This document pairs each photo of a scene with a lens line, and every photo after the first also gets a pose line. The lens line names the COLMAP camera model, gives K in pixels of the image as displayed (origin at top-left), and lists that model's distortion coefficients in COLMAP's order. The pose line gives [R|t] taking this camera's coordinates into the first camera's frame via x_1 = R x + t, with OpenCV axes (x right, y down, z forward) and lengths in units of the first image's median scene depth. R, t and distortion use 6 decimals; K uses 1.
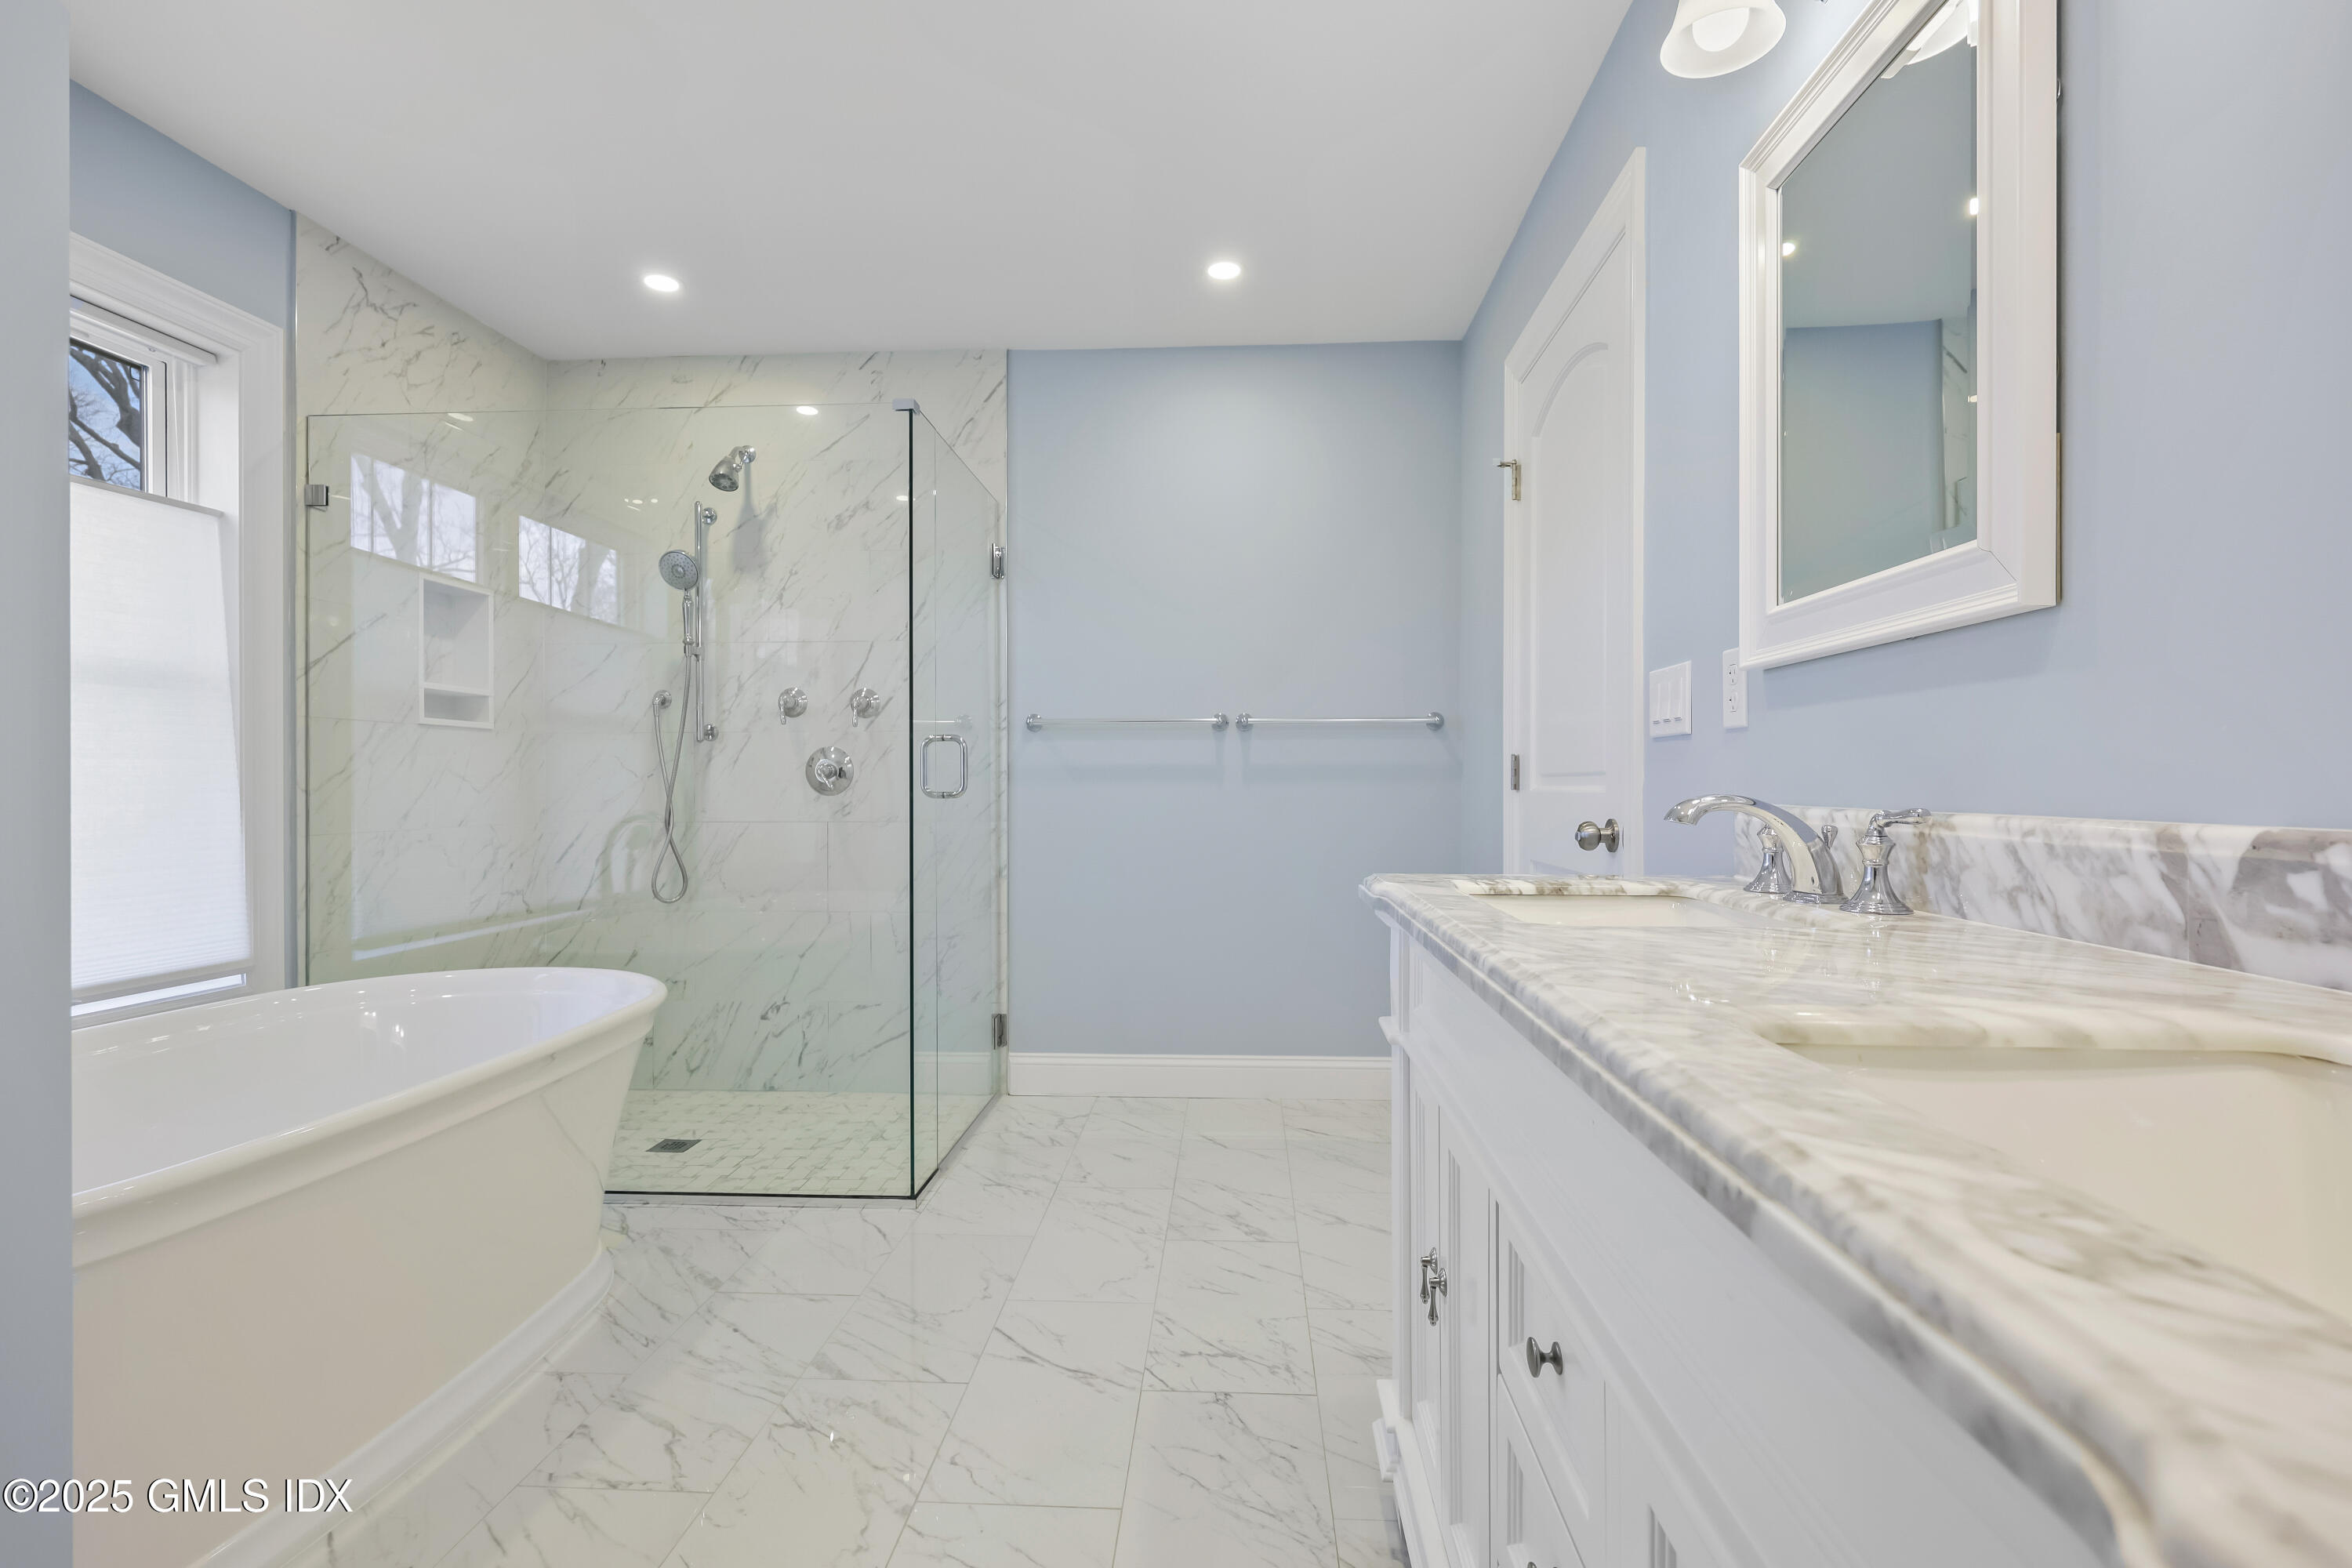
lens RADIAL K [[1035.2, 0, 1178.6], [0, 1035.2, 788.7], [0, 0, 1]] dist [0.001097, 0.000079]
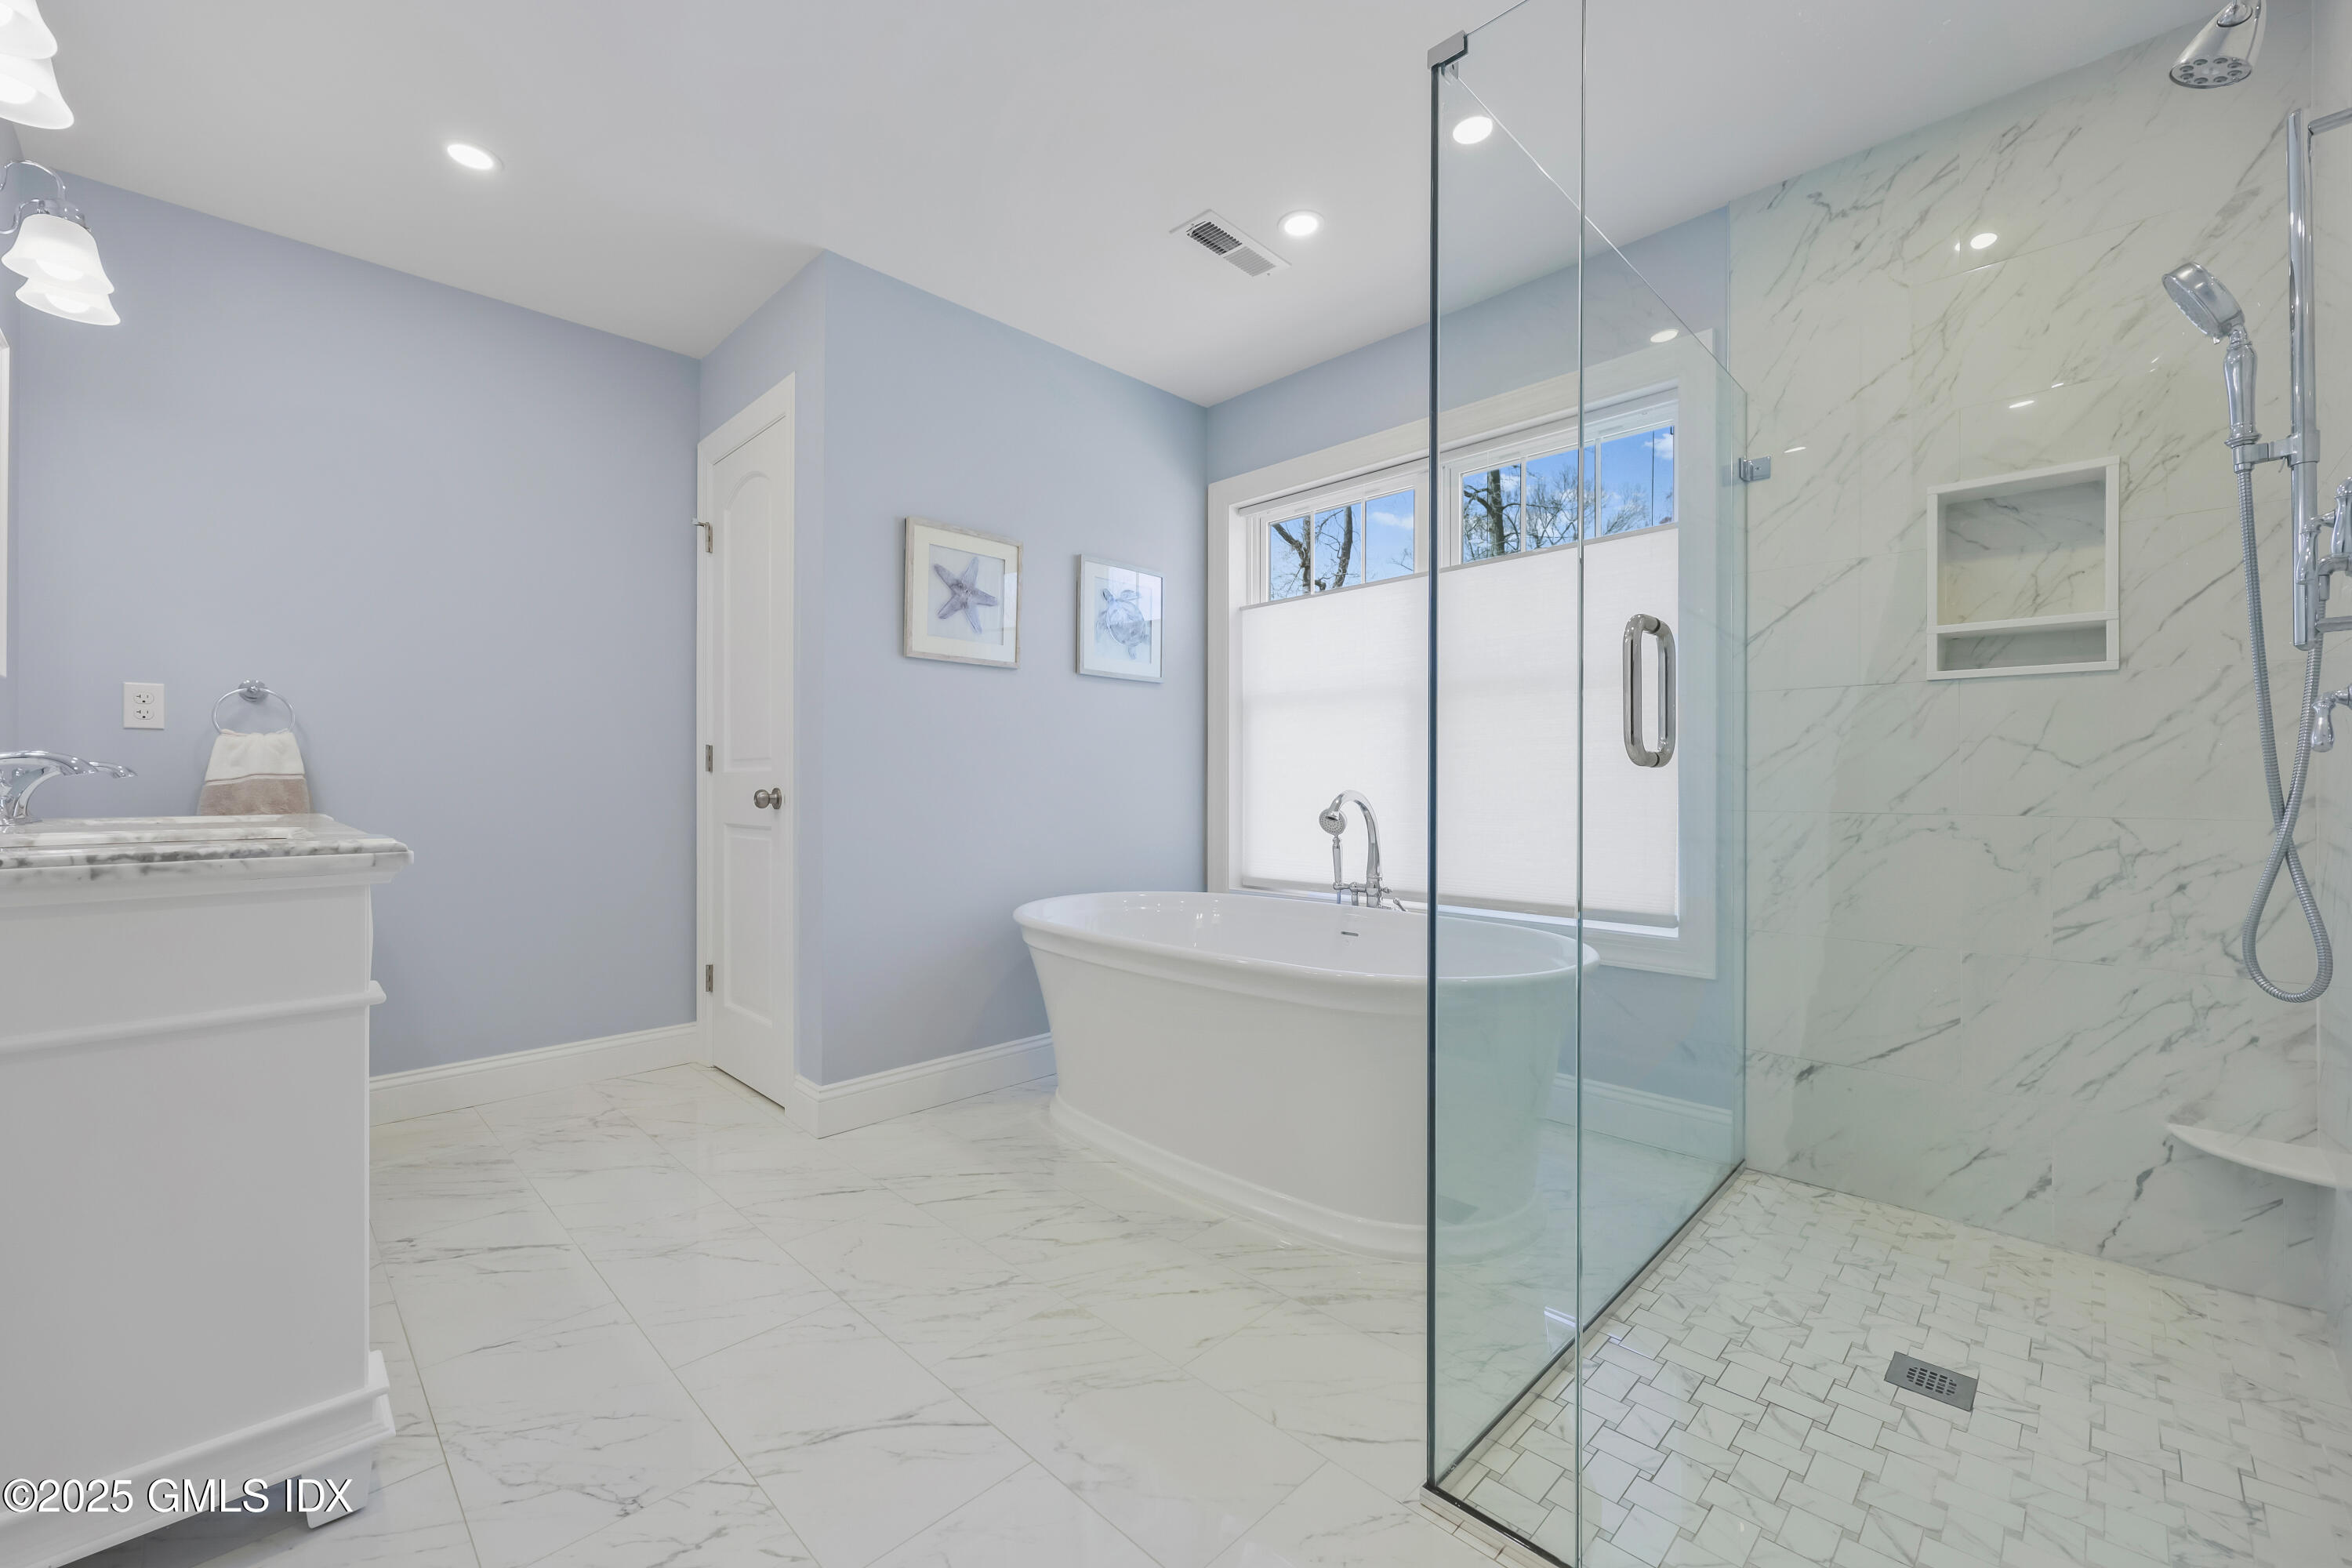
lens RADIAL K [[948.0, 0, 1186.3], [0, 948.0, 774.9], [0, 0, 1]] dist [0.000195, -0.000083]
pose [[-0.655338, -0.000776, -0.755336, 0.208000], [-0.002392, 0.999997, 0.001047, 0.011253], [0.755332, 0.002493, -0.655337, 1.191028]]
